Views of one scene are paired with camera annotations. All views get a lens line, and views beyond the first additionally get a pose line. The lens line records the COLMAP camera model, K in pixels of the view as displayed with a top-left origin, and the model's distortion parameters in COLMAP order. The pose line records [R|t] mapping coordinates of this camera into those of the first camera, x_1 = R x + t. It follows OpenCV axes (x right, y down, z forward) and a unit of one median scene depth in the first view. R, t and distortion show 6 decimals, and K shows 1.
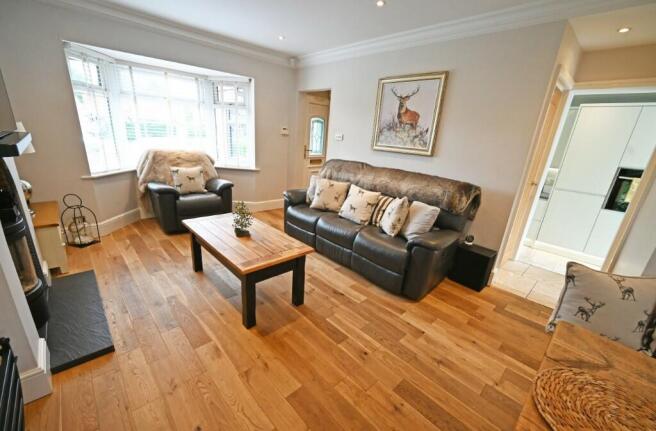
lens RADIAL K [[268.6, 0, 323.9], [0, 268.6, 226.2], [0, 0, 1]] dist [-0.003655, 0.000619]
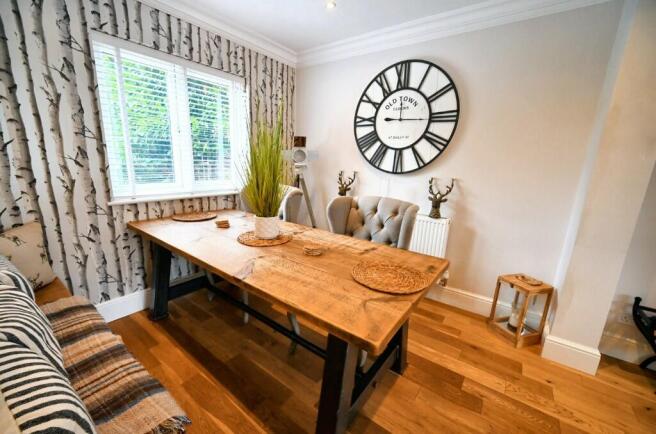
lens RADIAL K [[268.6, 0, 323.7], [0, 268.6, 221.0], [0, 0, 1]] dist [-0.003655, 0.000619]
pose [[-0.978829, -0.065361, -0.193964, 0.414894], [-0.157911, 0.844066, 0.512461, -0.110332], [0.130223, 0.532240, -0.836518, 0.494324]]
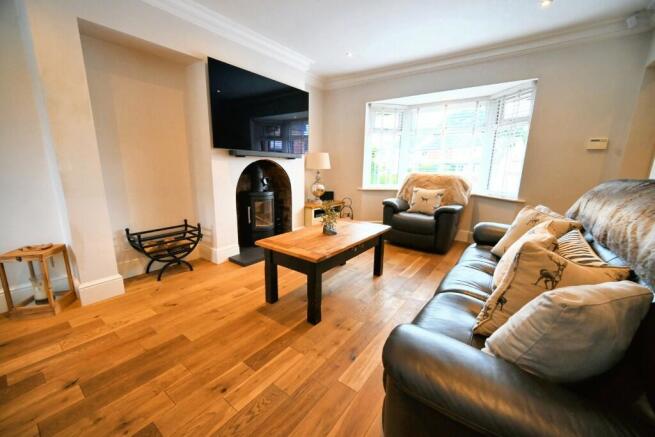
lens RADIAL K [[255.9, 0, 326.2], [0, 255.9, 222.0], [0, 0, 1]] dist [-0.004331, -0.000387]
pose [[0.176076, 0.146499, -0.973414, 0.487259], [-0.327961, 0.941098, 0.082312, -0.065735], [0.928137, 0.304749, 0.213751, 0.578161]]
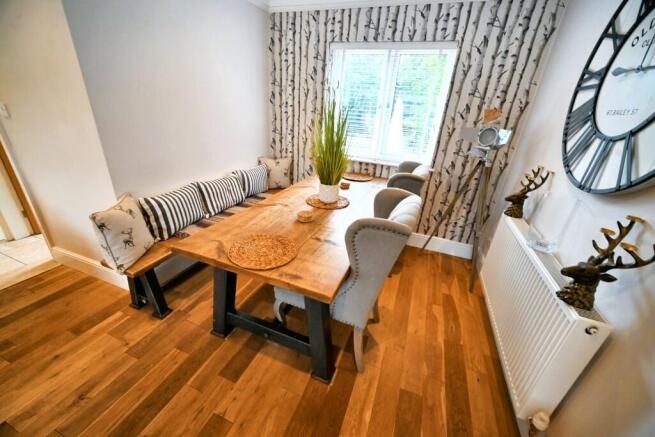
lens RADIAL K [[255.9, 0, 323.3], [0, 255.9, 220.4], [0, 0, 1]] dist [-0.004331, -0.000387]
pose [[-0.416459, -0.457921, 0.785411, -0.128608], [0.212557, 0.790908, 0.573833, -0.109658], [-0.883958, 0.405922, -0.232046, 0.195170]]
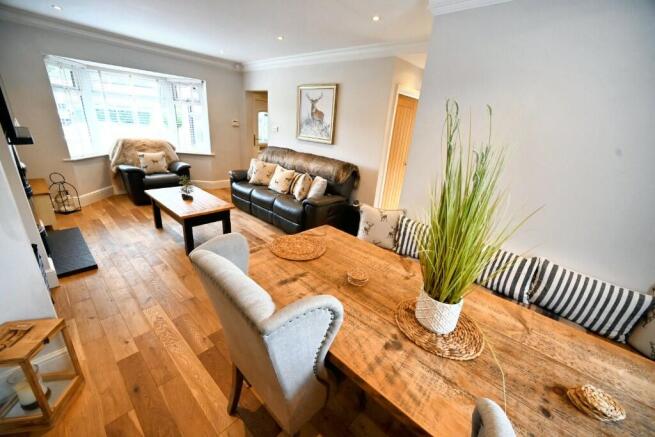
lens RADIAL K [[255.9, 0, 325.4], [0, 255.9, 220.9], [0, 0, 1]] dist [-0.004331, -0.000387]
pose [[0.996488, -0.020476, 0.081199, 0.244808], [0.017319, 0.999074, 0.039398, 0.082798], [-0.081931, -0.037853, 0.995919, -0.331711]]
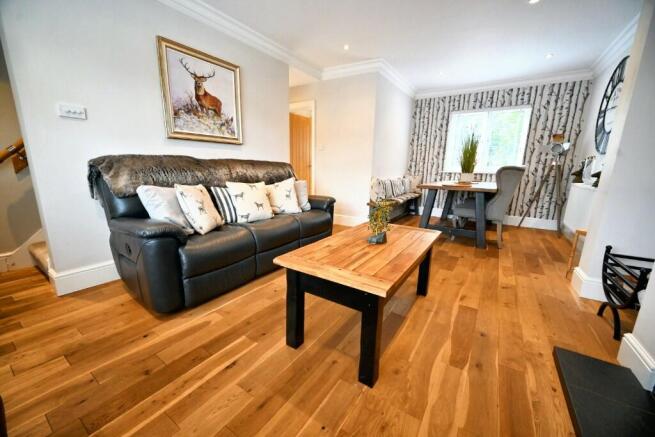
lens RADIAL K [[255.9, 0, 323.0], [0, 255.9, 221.4], [0, 0, 1]] dist [-0.004331, -0.000387]
pose [[-0.220269, -0.276025, 0.935570, -0.700043], [0.287694, 0.898078, 0.332698, -0.228377], [-0.932048, 0.342441, -0.118408, 0.910769]]
